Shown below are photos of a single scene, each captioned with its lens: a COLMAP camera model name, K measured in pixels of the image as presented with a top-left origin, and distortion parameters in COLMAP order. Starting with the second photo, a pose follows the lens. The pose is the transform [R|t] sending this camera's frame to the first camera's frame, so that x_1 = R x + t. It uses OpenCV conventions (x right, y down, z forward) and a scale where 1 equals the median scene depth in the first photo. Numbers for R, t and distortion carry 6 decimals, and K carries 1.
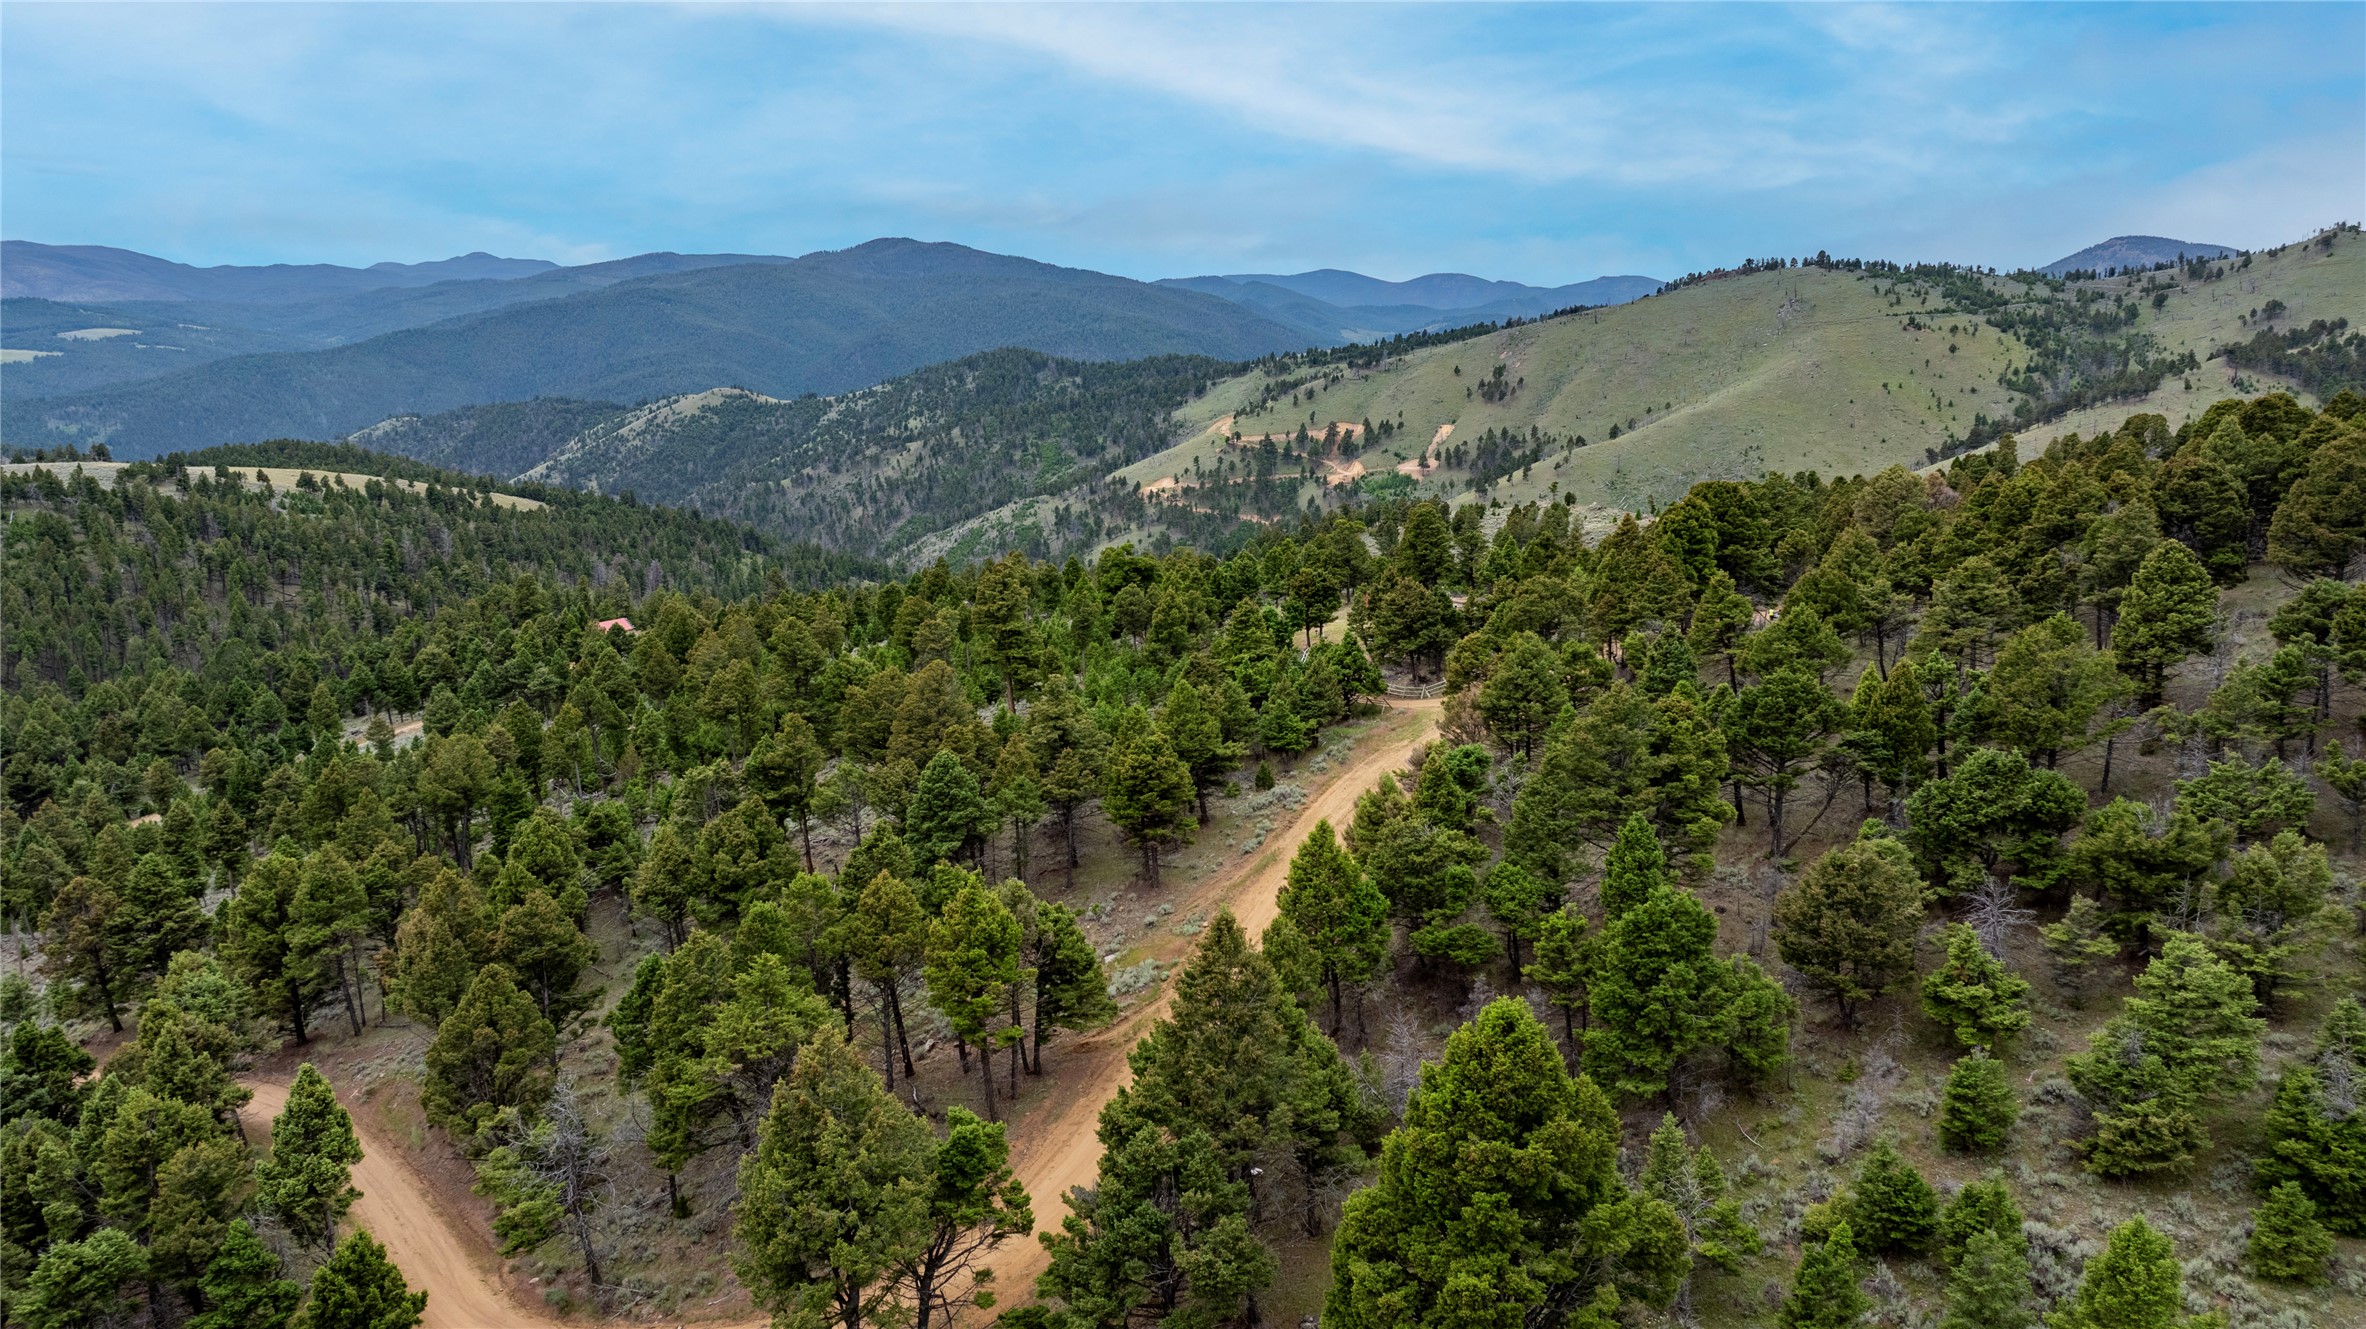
lens RADIAL K [[1673.5, 0, 1186.9], [0, 1673.5, 622.2], [0, 0, 1]] dist [-0.045024, 0.051697]
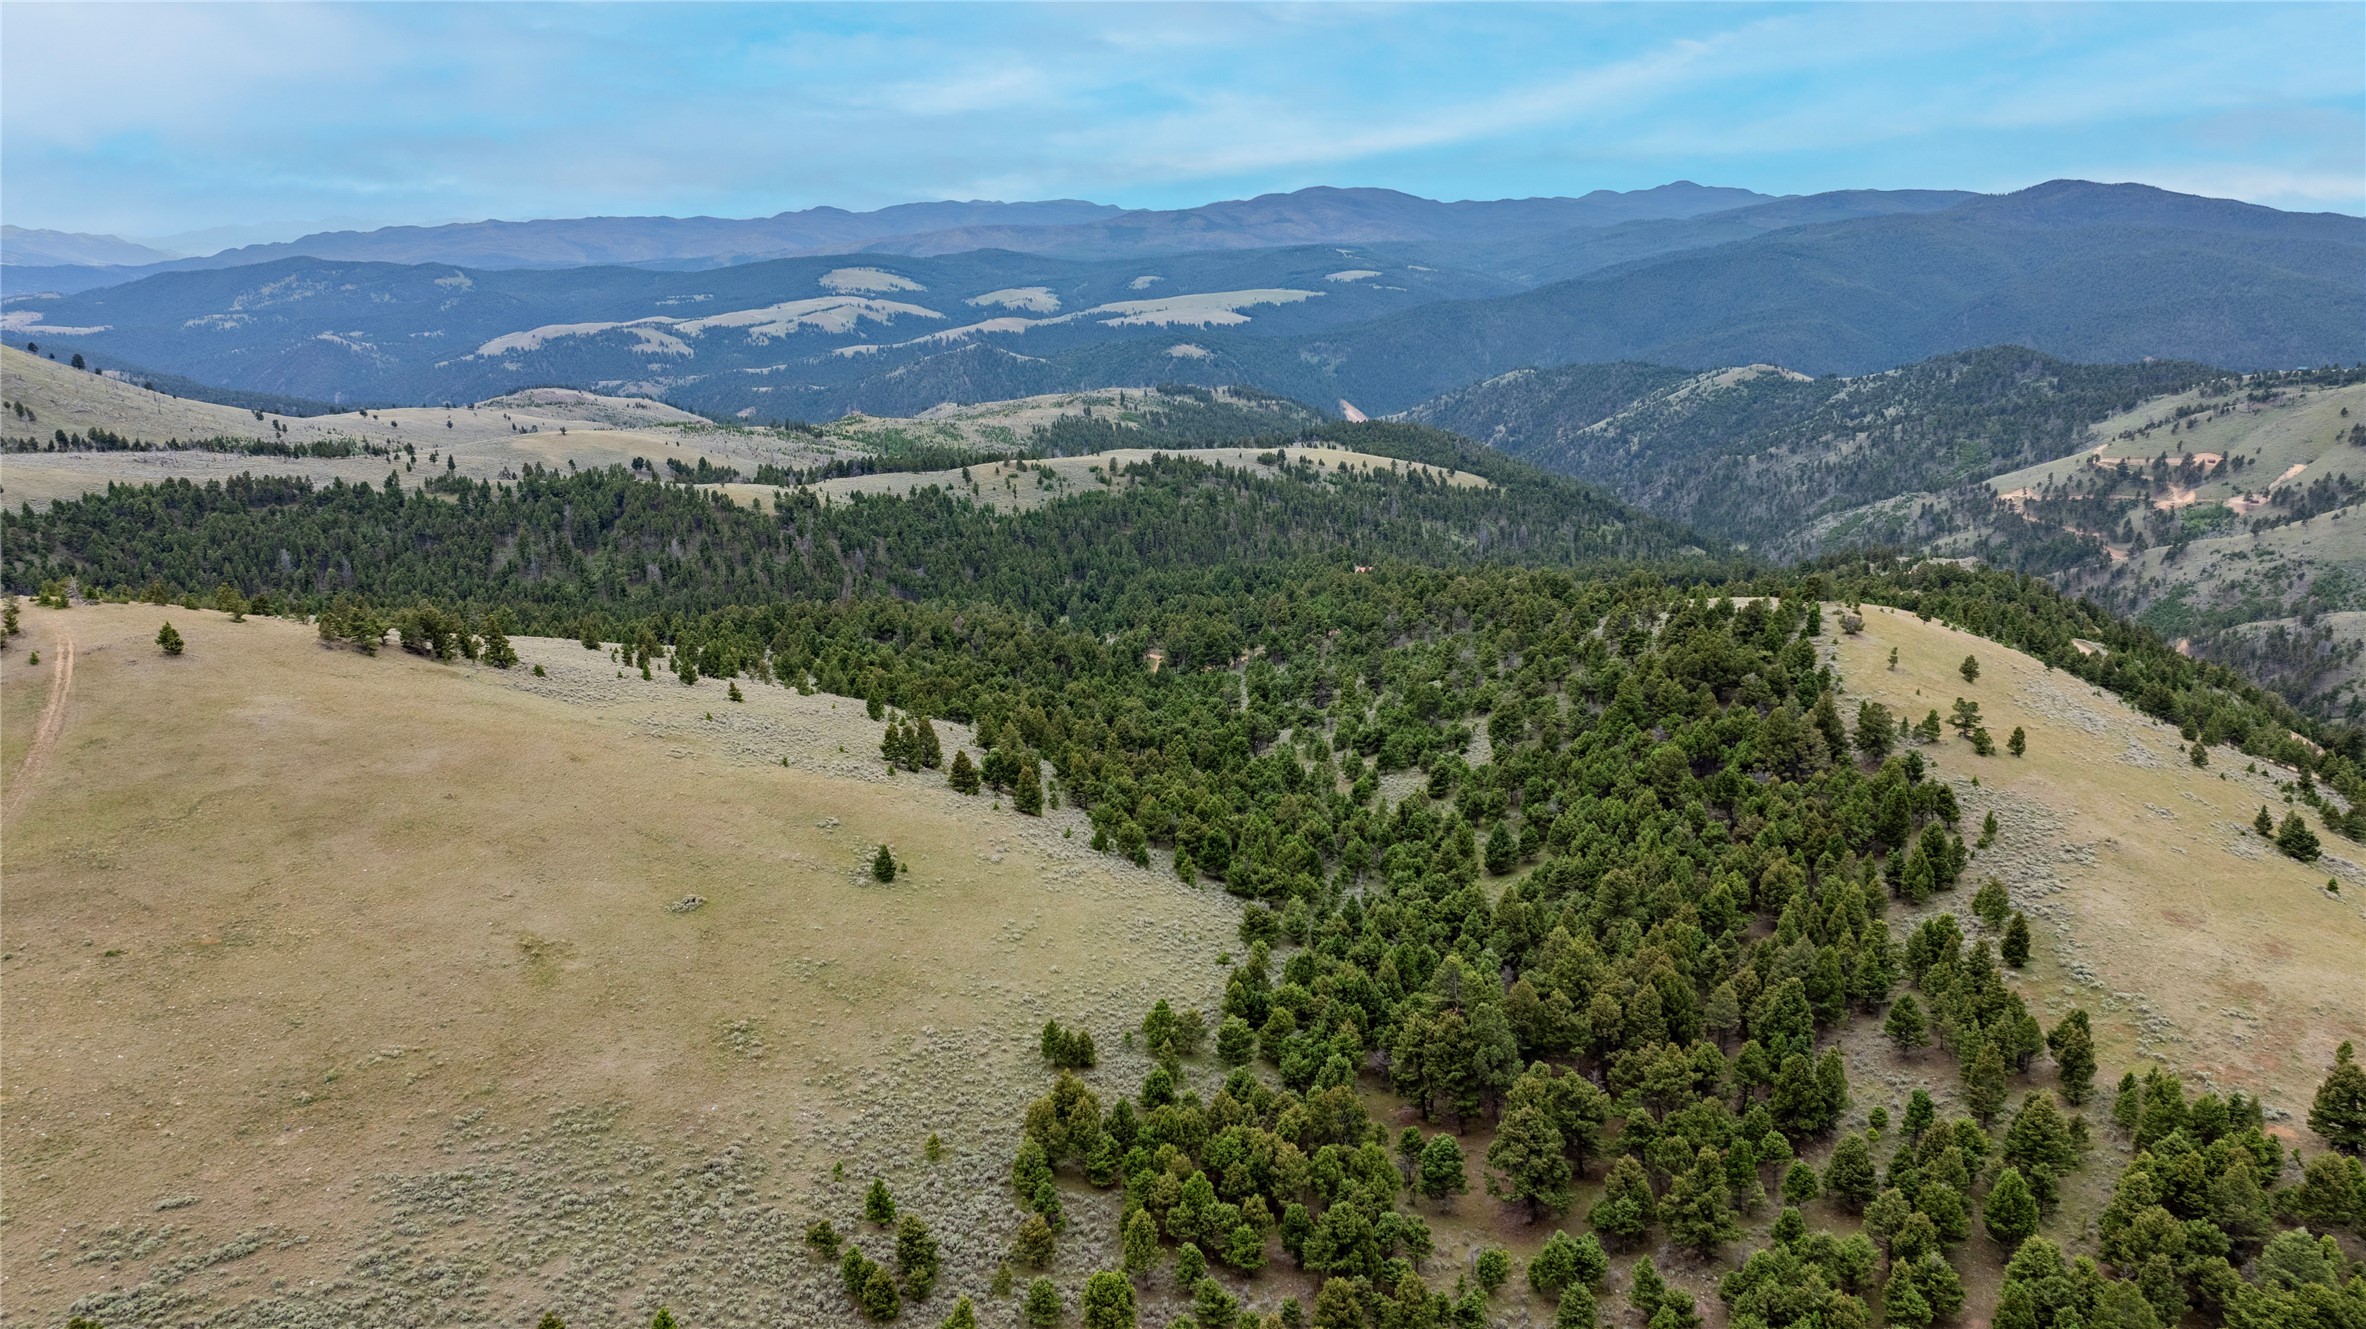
lens RADIAL K [[1696.0, 0, 1186.2], [0, 1696.0, 620.9], [0, 0, 1]] dist [-0.021419, 0.006190]
pose [[0.773491, 0.140548, -0.618027, 0.217183], [-0.110001, 0.990074, 0.087486, -0.024426], [0.624189, 0.000314, 0.781274, -0.244324]]
